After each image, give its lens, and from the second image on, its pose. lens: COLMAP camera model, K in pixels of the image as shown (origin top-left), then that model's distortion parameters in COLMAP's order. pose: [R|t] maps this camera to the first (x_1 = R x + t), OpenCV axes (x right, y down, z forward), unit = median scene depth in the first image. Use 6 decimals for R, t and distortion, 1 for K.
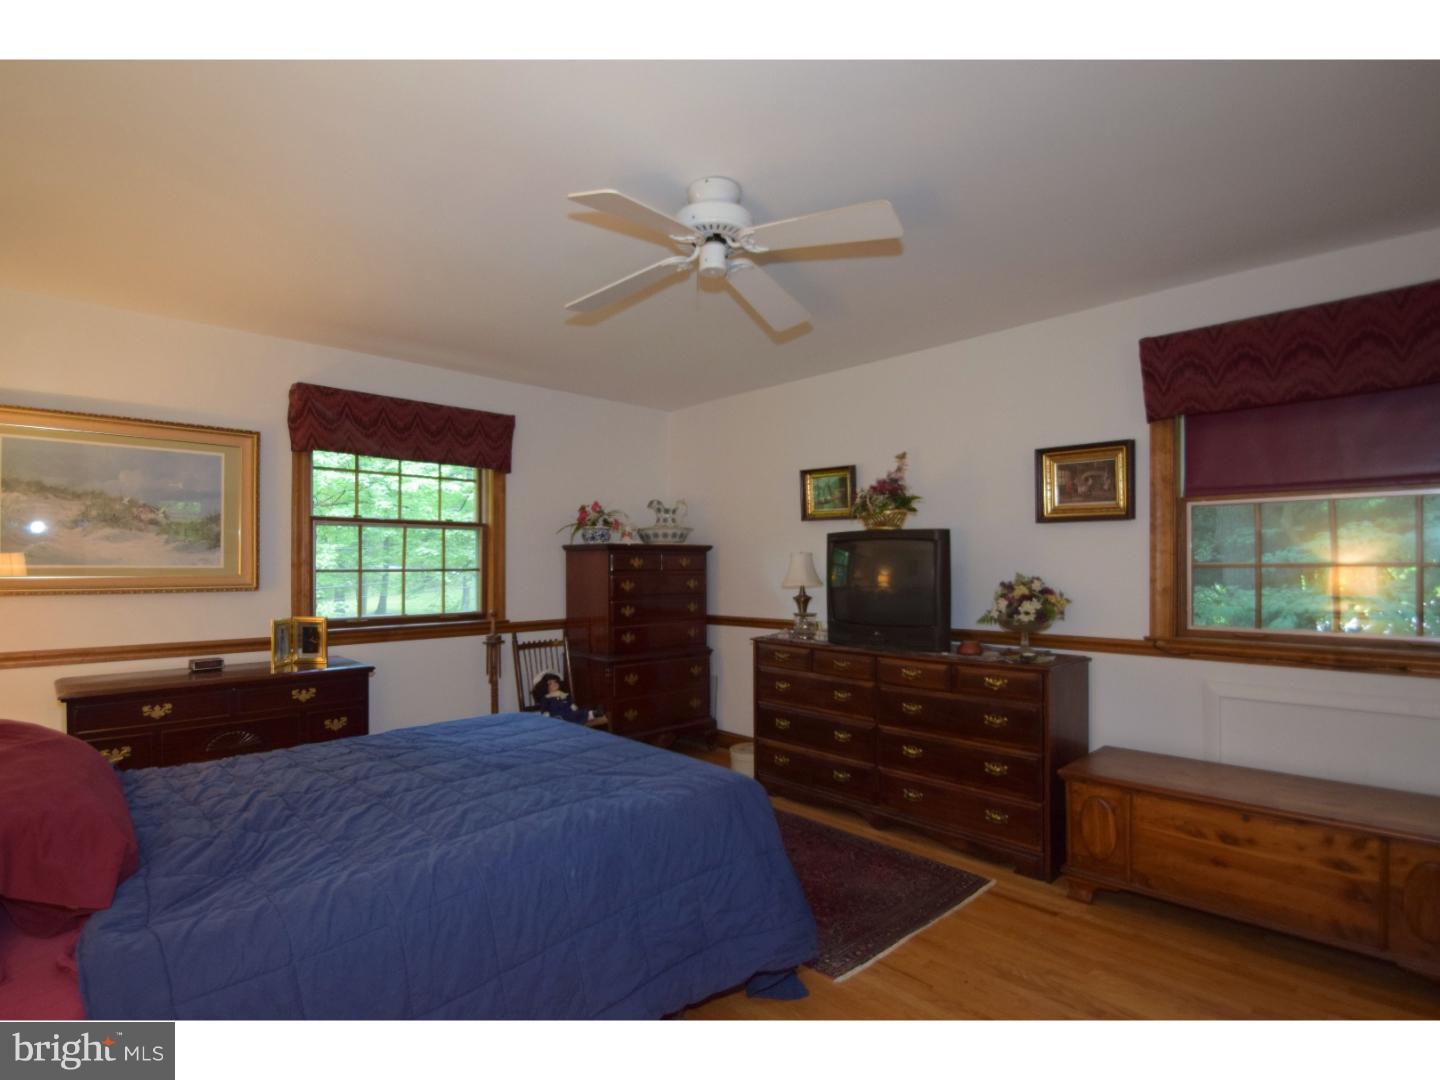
lens RADIAL K [[721.3, 0, 719.6], [0, 721.3, 560.5], [0, 0, 1]] dist [-0.003524, -0.000809]
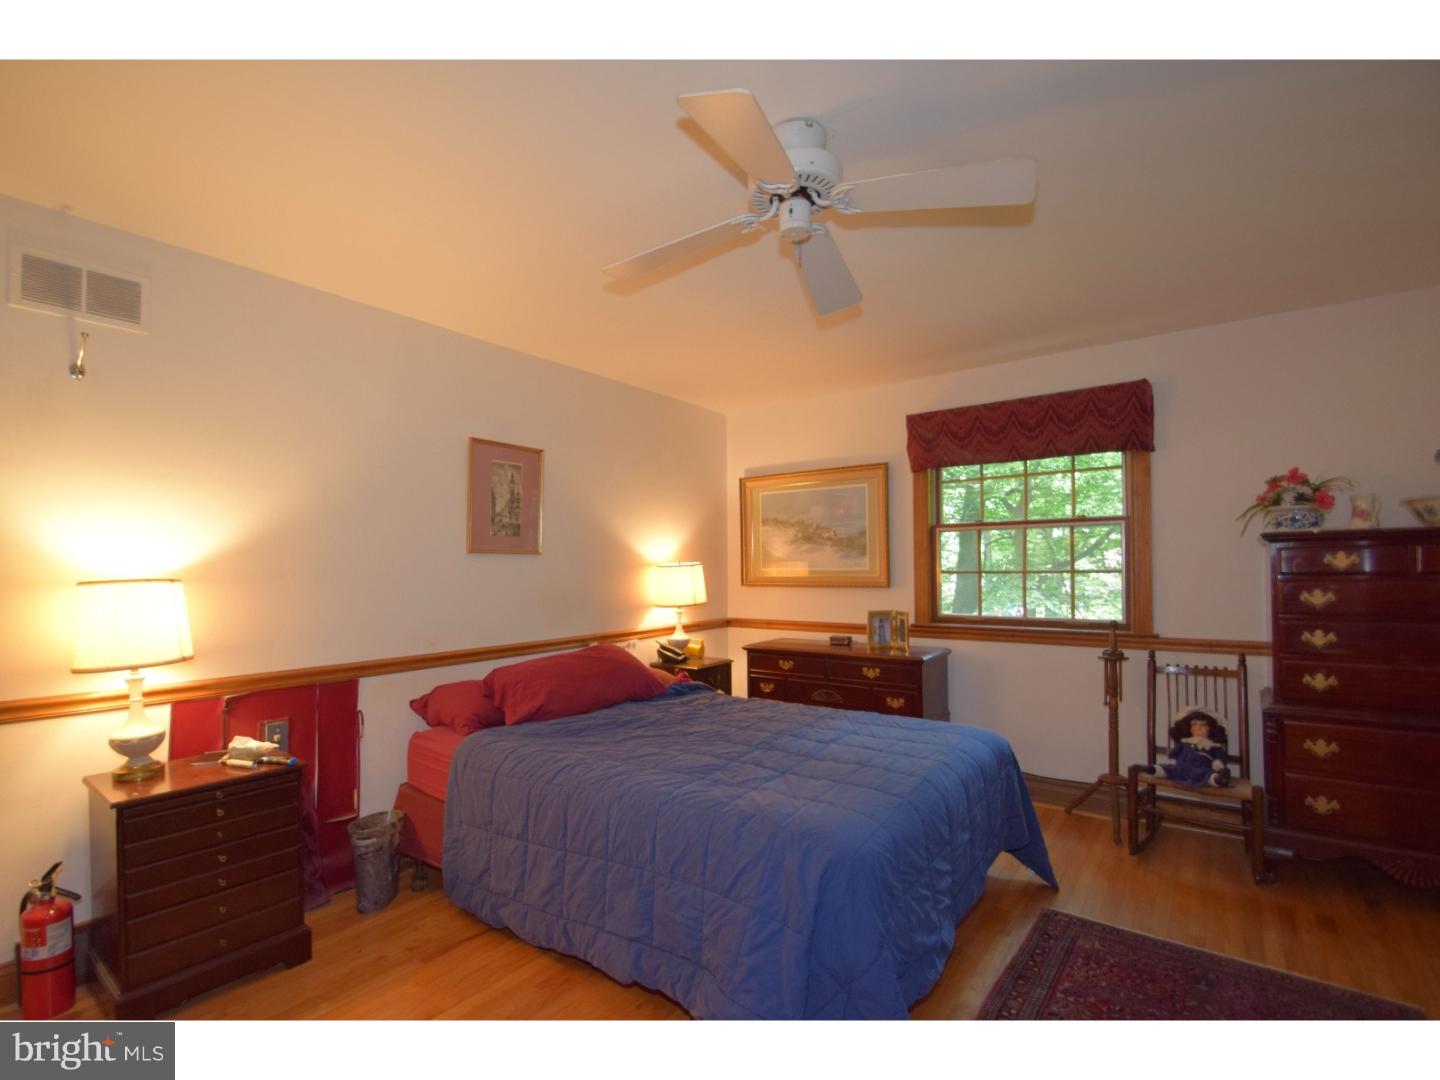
lens RADIAL K [[669.9, 0, 675.6], [0, 669.9, 561.2], [0, 0, 1]] dist [0.027886, -0.026652]
pose [[0.133566, -0.010356, -0.990986, 0.446745], [0.016215, 0.999834, -0.008263, -0.001073], [0.990907, -0.014965, 0.133711, 0.437900]]
